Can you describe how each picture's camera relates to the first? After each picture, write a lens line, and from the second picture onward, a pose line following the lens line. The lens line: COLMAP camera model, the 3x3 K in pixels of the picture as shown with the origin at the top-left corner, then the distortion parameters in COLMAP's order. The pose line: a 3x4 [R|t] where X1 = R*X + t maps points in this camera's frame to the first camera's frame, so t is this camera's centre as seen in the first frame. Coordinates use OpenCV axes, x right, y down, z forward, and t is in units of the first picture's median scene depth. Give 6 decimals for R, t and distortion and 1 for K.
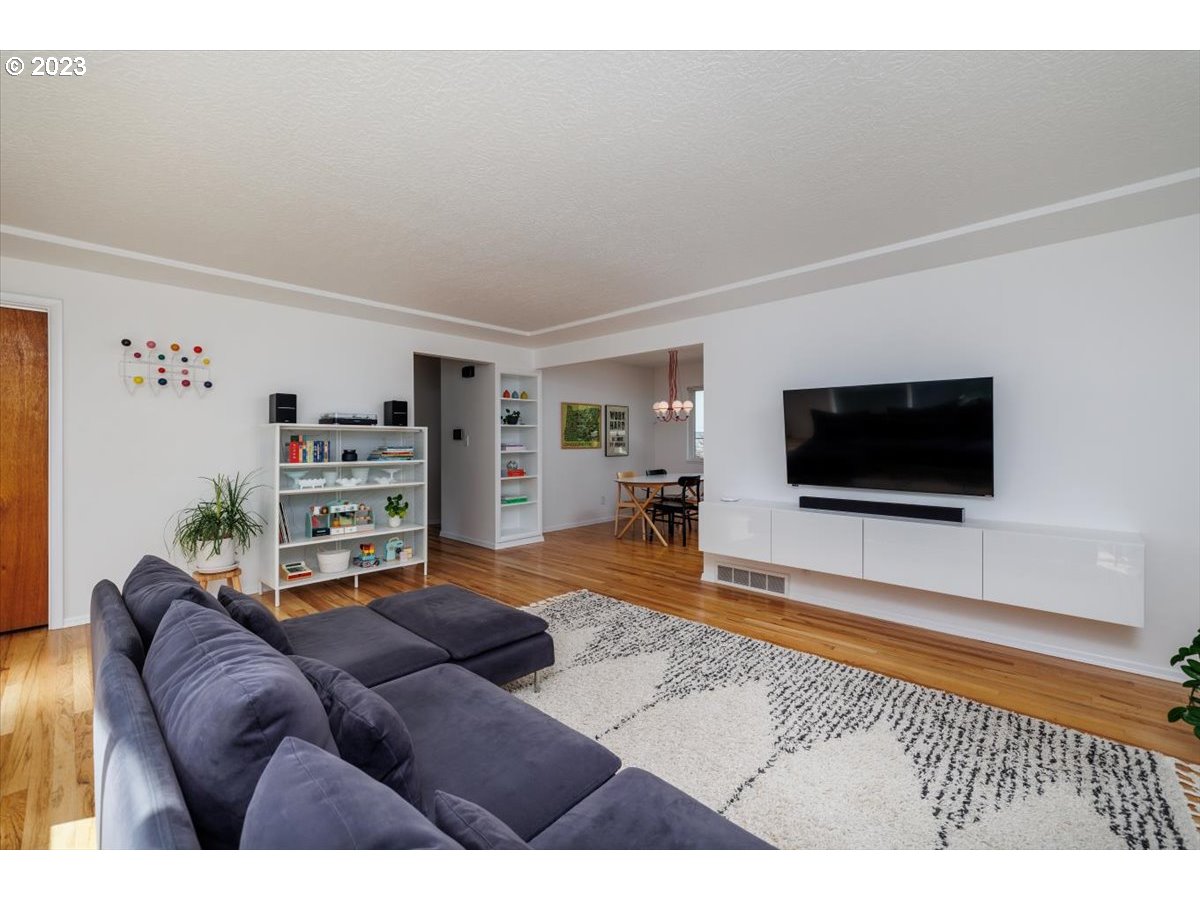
lens RADIAL K [[495.8, 0, 600.6], [0, 495.8, 440.2], [0, 0, 1]] dist [0.001903, 0.000065]
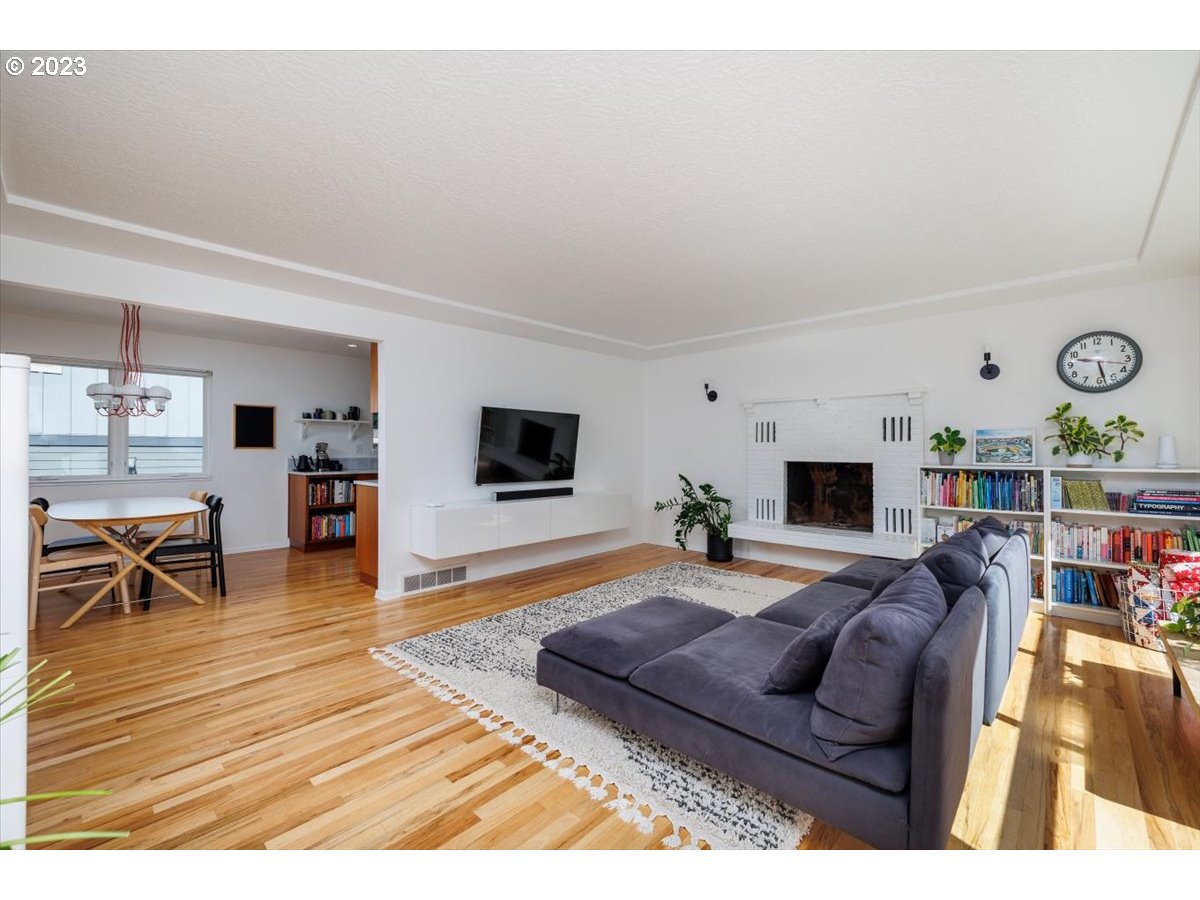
lens RADIAL K [[495.8, 0, 598.7], [0, 495.8, 449.2], [0, 0, 1]] dist [0.001903, 0.000065]
pose [[0.021286, 0.001070, 0.999773, -0.800394], [-0.004297, 0.999990, -0.000979, 0.002888], [-0.999764, -0.004275, 0.021290, 0.675349]]
